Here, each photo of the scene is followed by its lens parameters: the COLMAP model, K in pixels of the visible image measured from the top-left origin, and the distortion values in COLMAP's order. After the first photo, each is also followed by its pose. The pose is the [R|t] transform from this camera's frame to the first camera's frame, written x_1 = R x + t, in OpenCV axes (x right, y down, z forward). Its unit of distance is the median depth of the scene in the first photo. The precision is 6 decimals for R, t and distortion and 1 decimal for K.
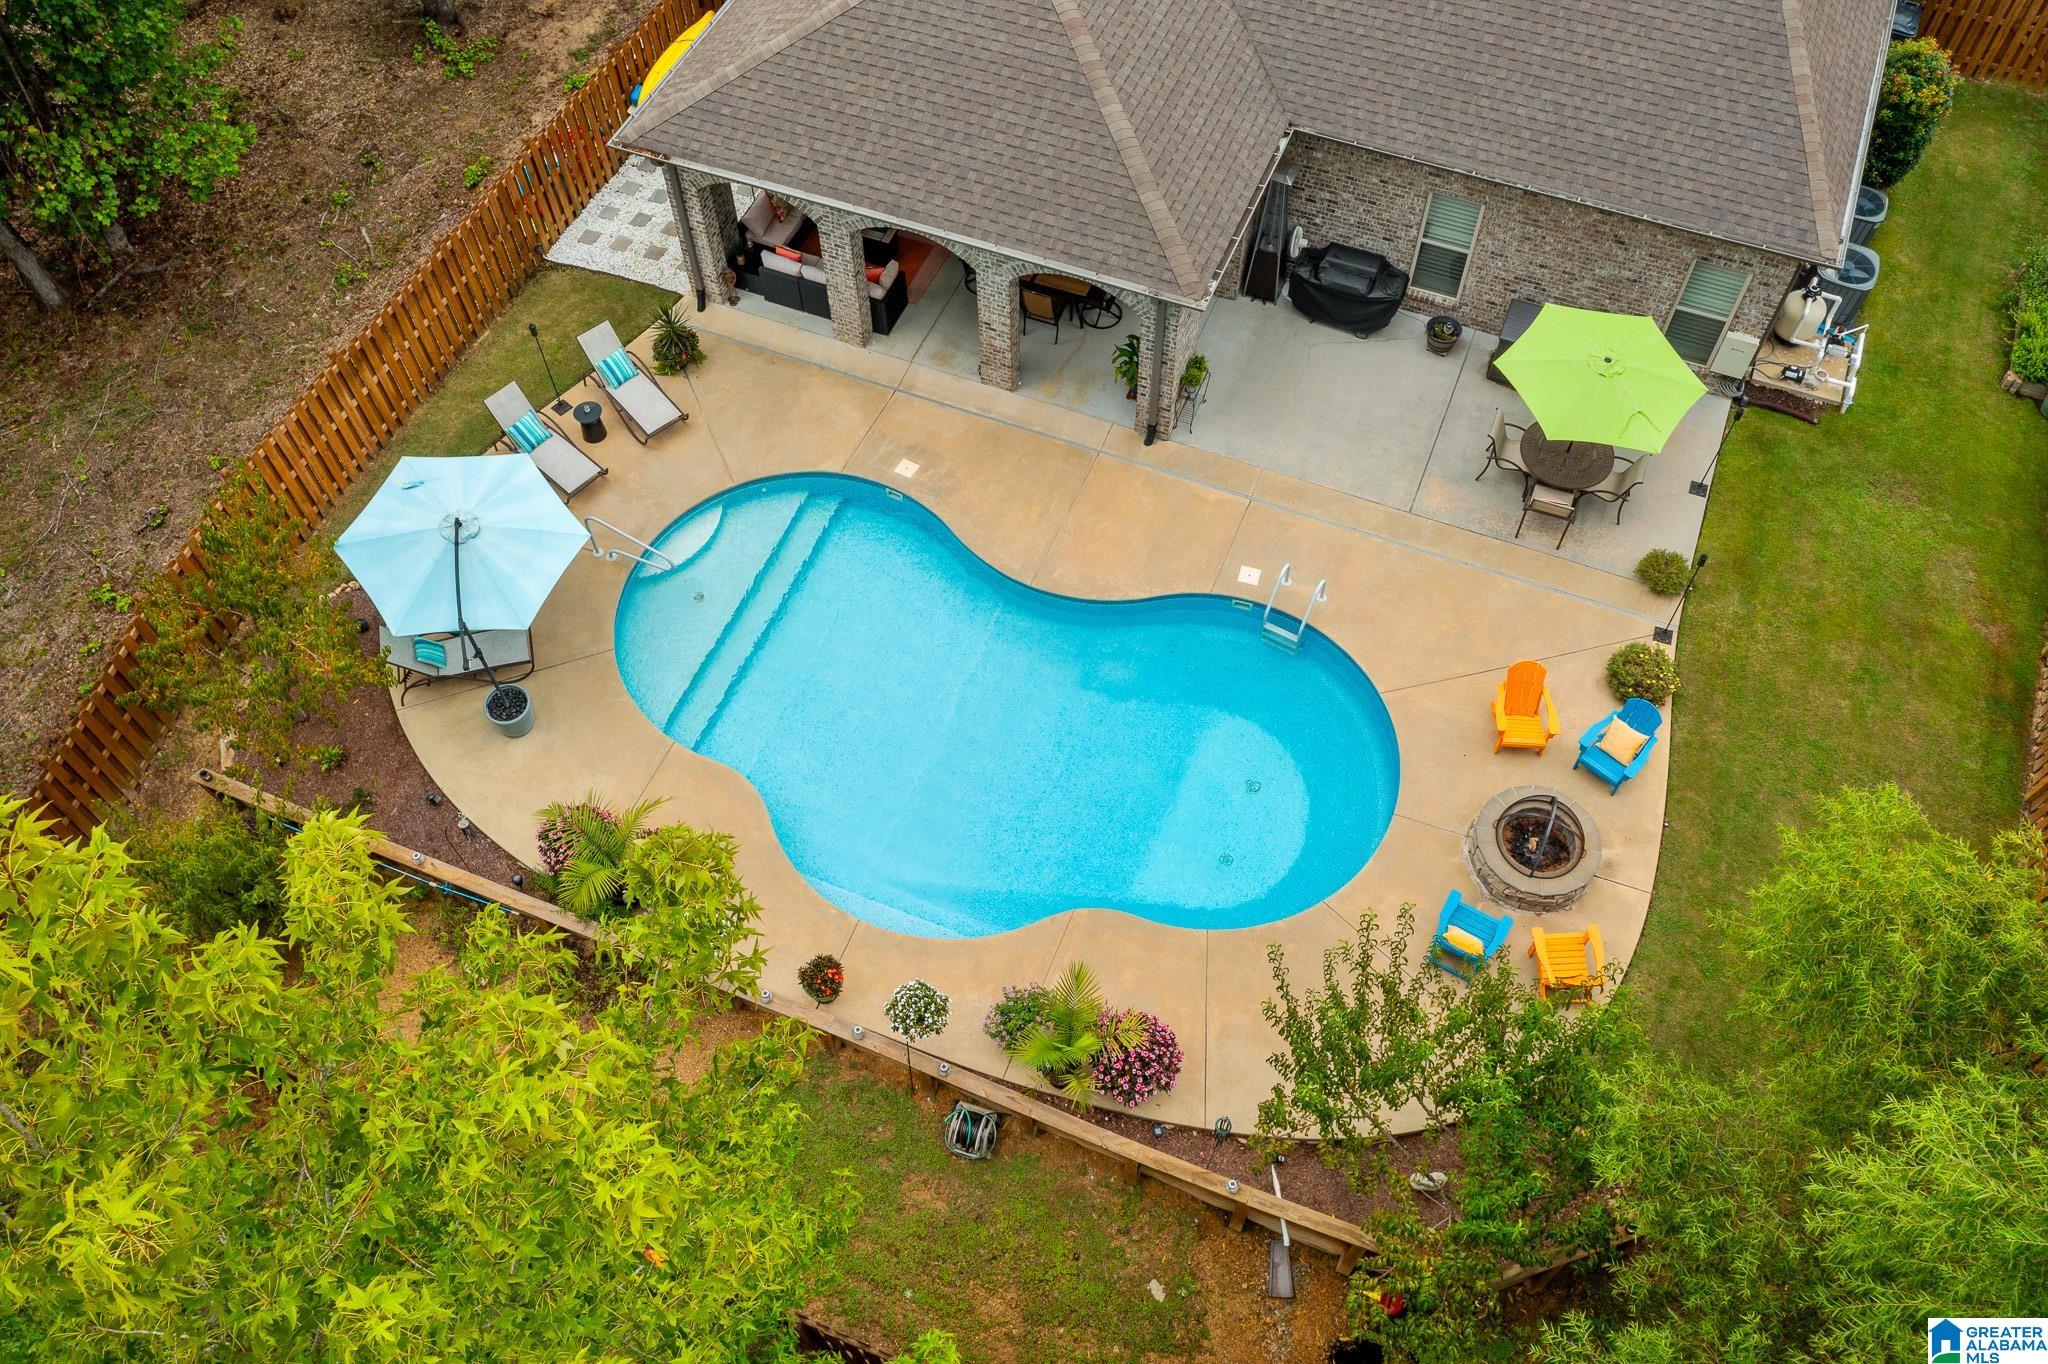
lens RADIAL K [[1628.5, 0, 1024.0], [0, 1628.5, 682.0], [0, 0, 1]] dist [-0.007594, 0.000967]
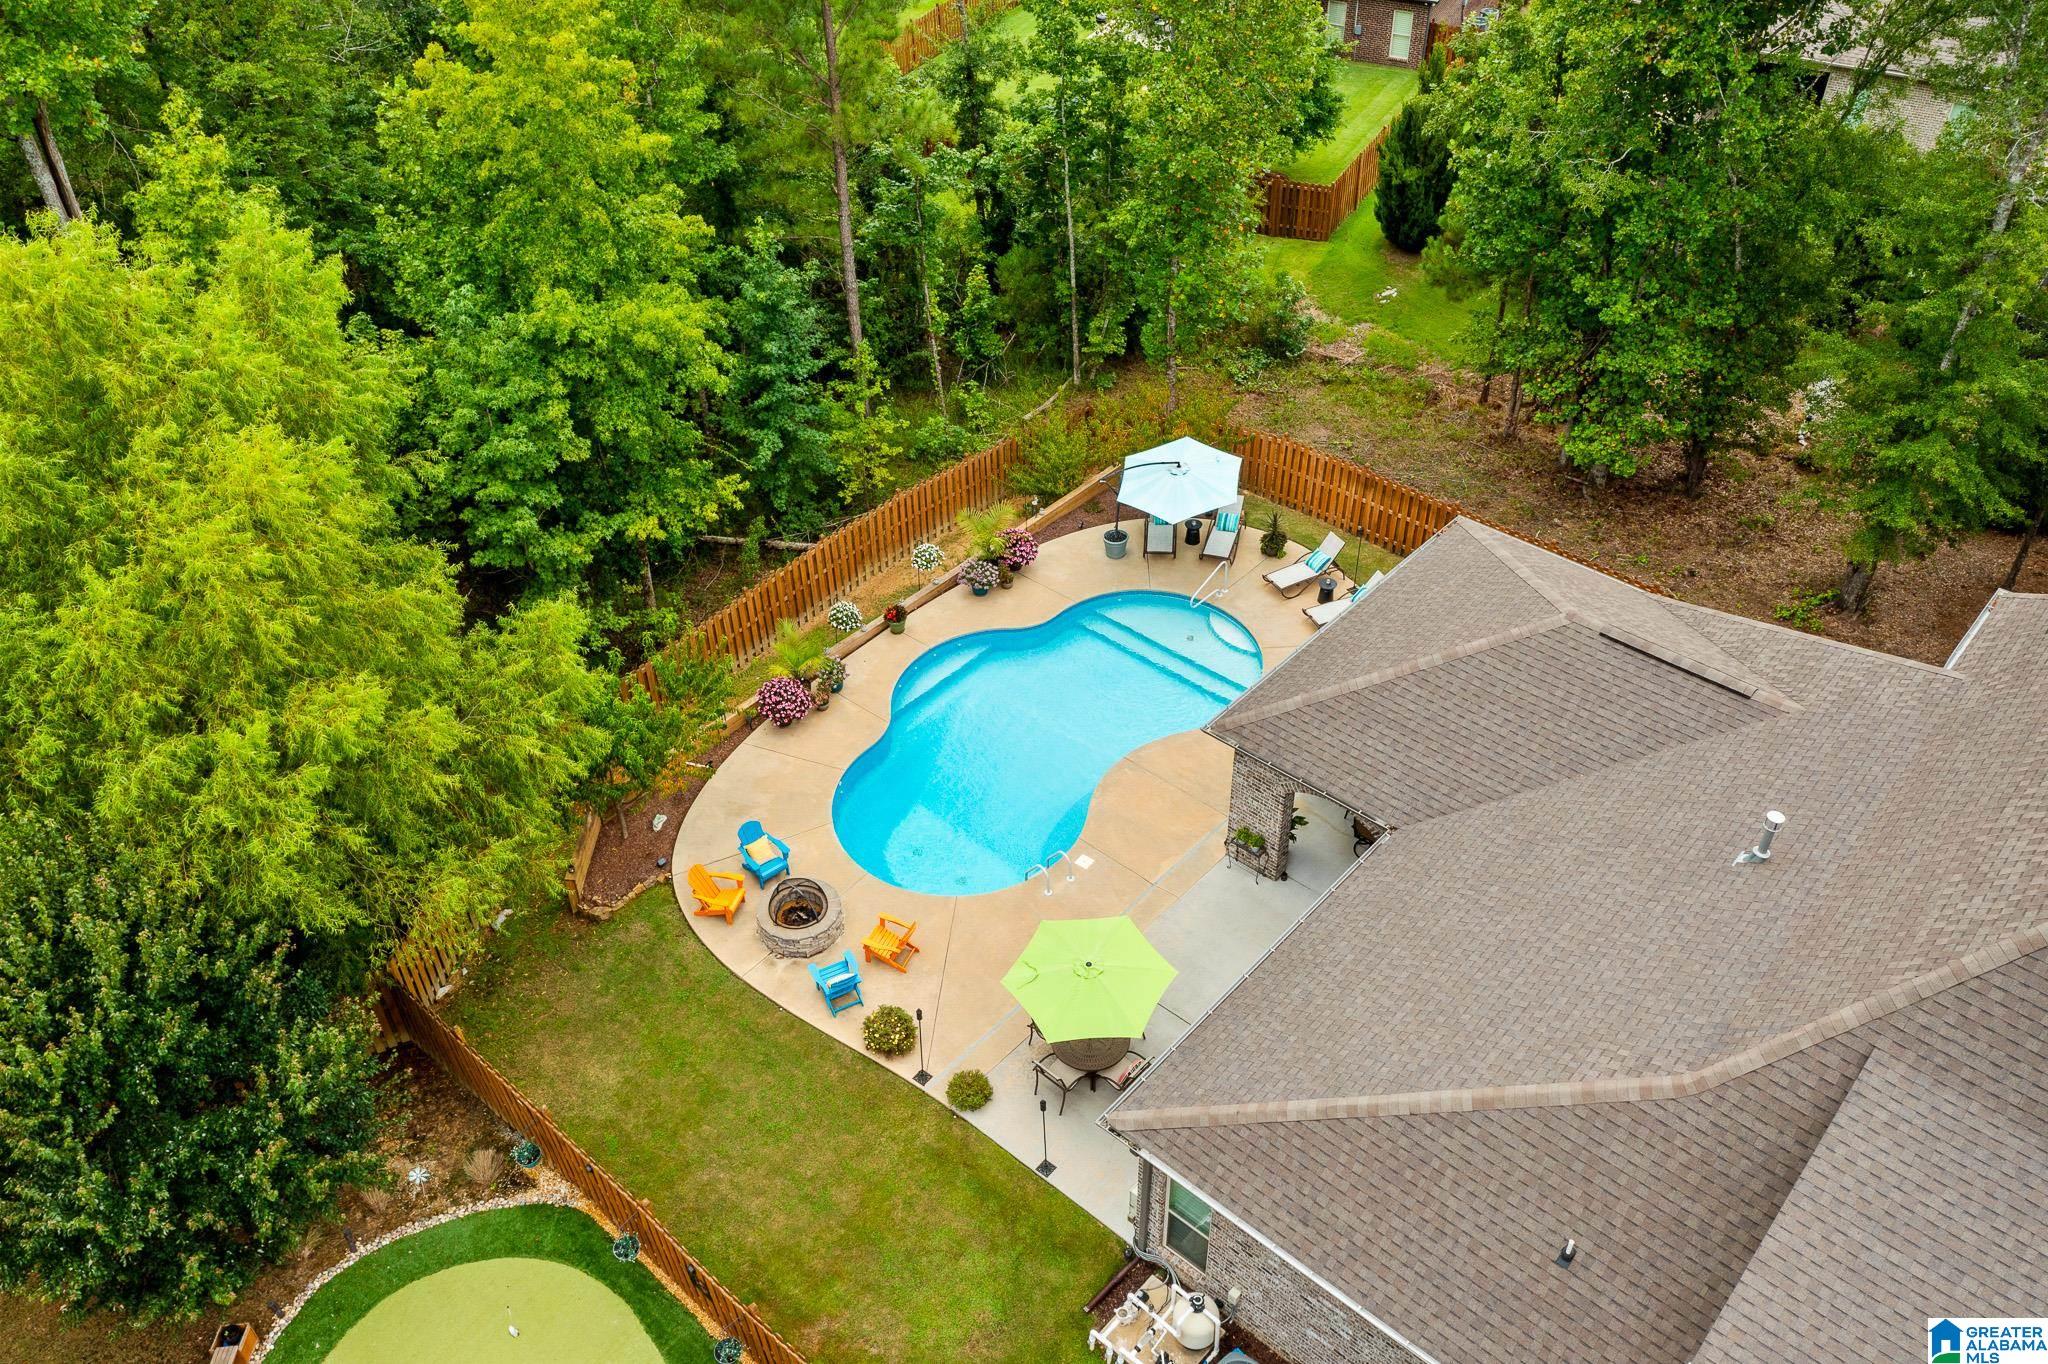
lens RADIAL K [[1628.5, 0, 1024.0], [0, 1628.5, 682.0], [0, 0, 1]] dist [-0.007594, 0.000967]
pose [[-0.332128, 0.607303, -0.721716, 1.057827], [-0.787824, 0.242141, 0.566305, -0.841799], [0.518676, 0.756671, 0.398026, 0.329443]]
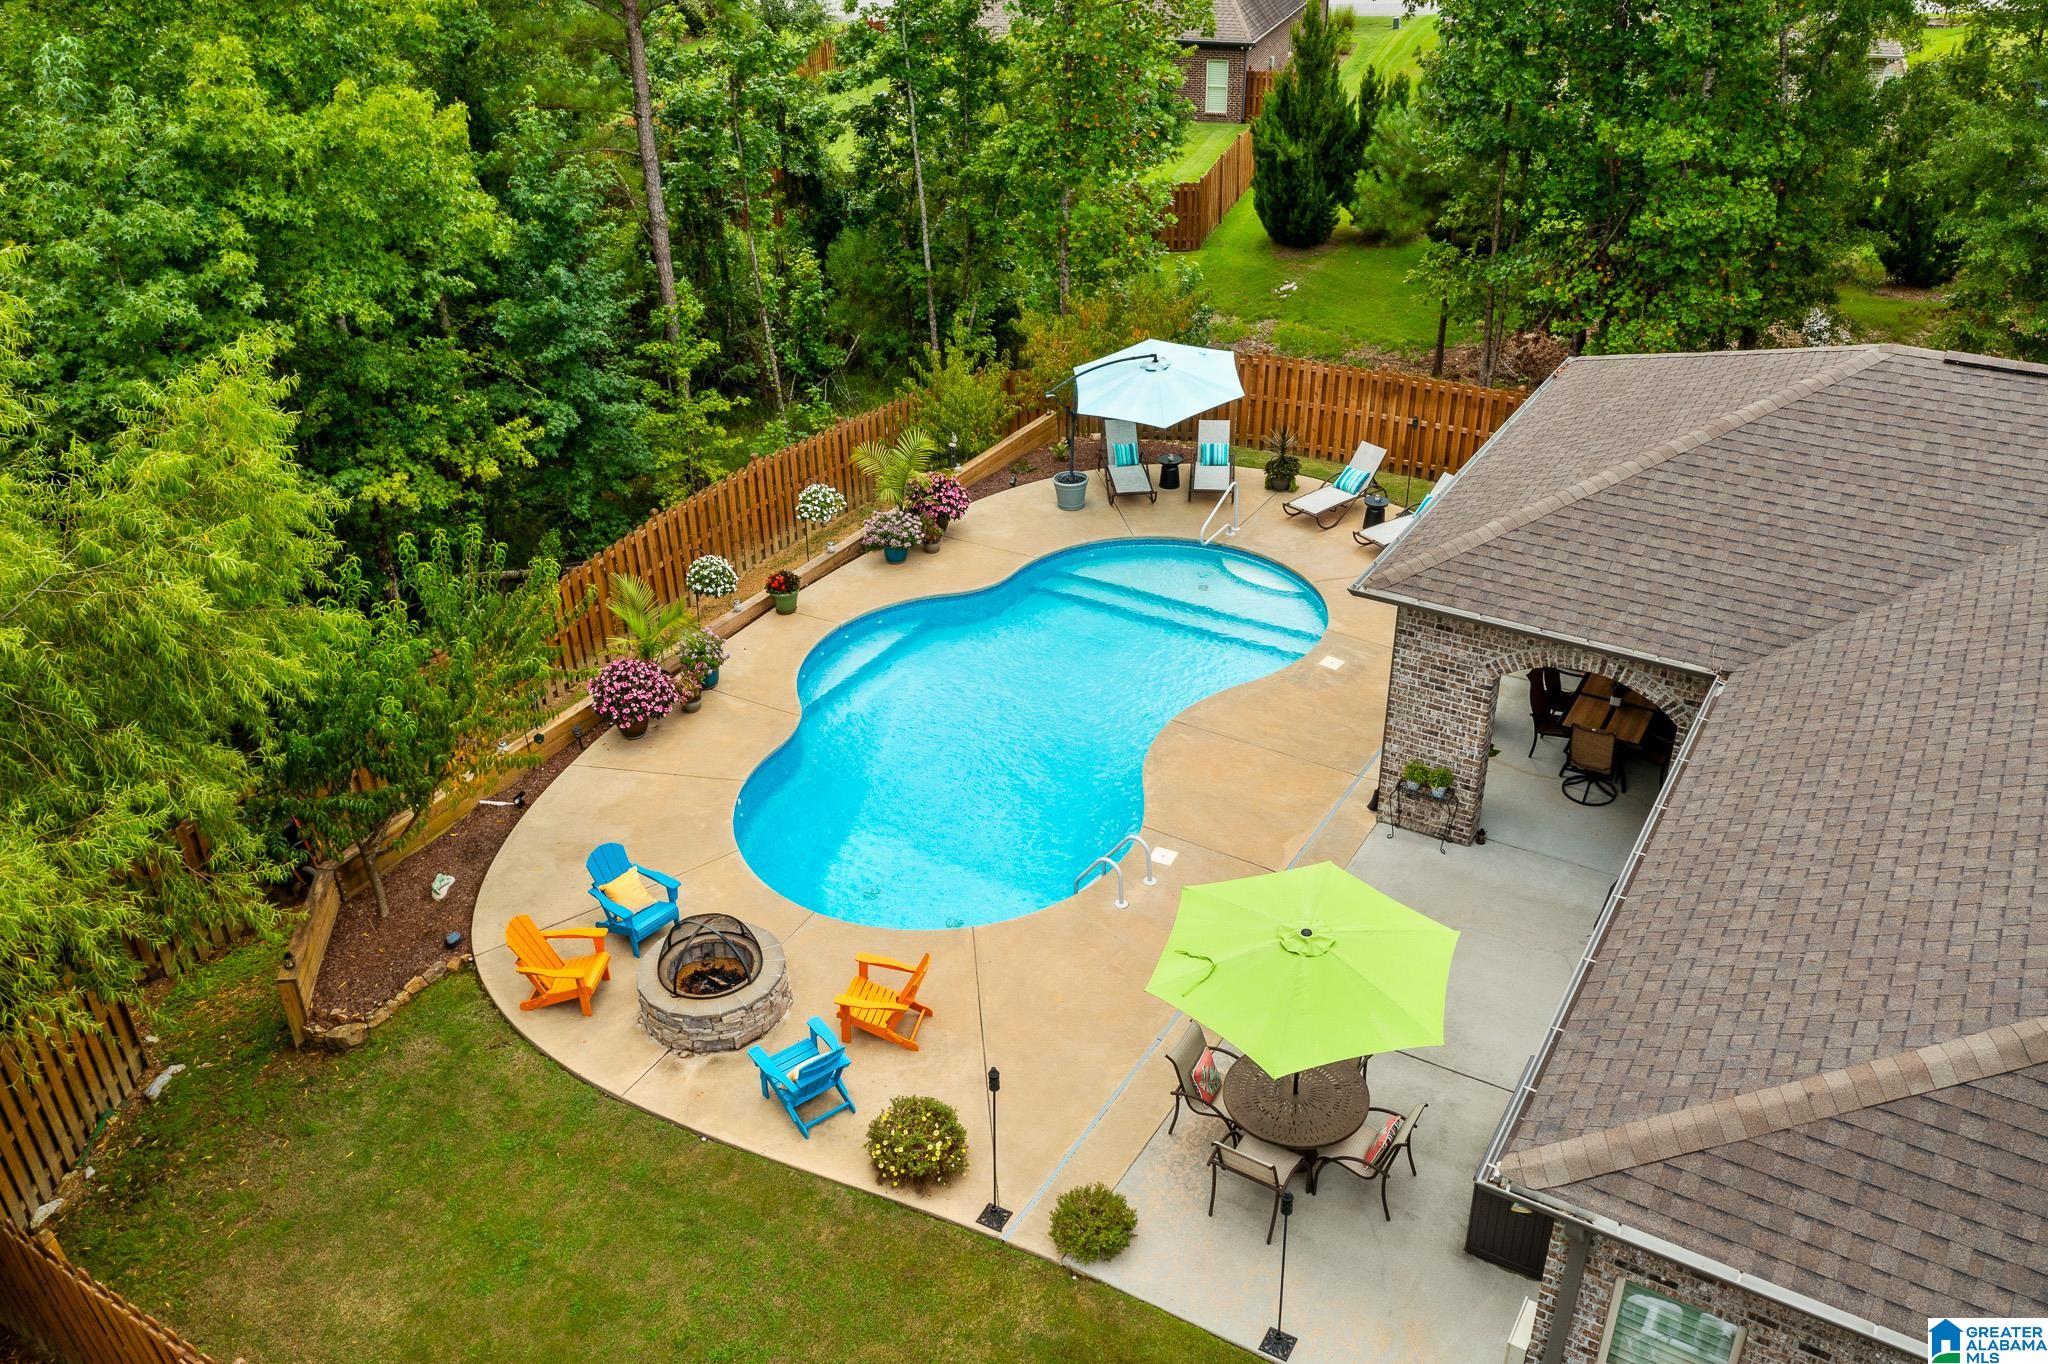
lens RADIAL K [[1628.5, 0, 1024.0], [0, 1628.5, 682.0], [0, 0, 1]] dist [-0.007594, 0.000967]
pose [[-0.154271, 0.497556, -0.853603, 0.832864], [-0.825883, 0.409279, 0.387825, -0.374690], [0.542326, 0.764806, 0.347784, 0.612751]]
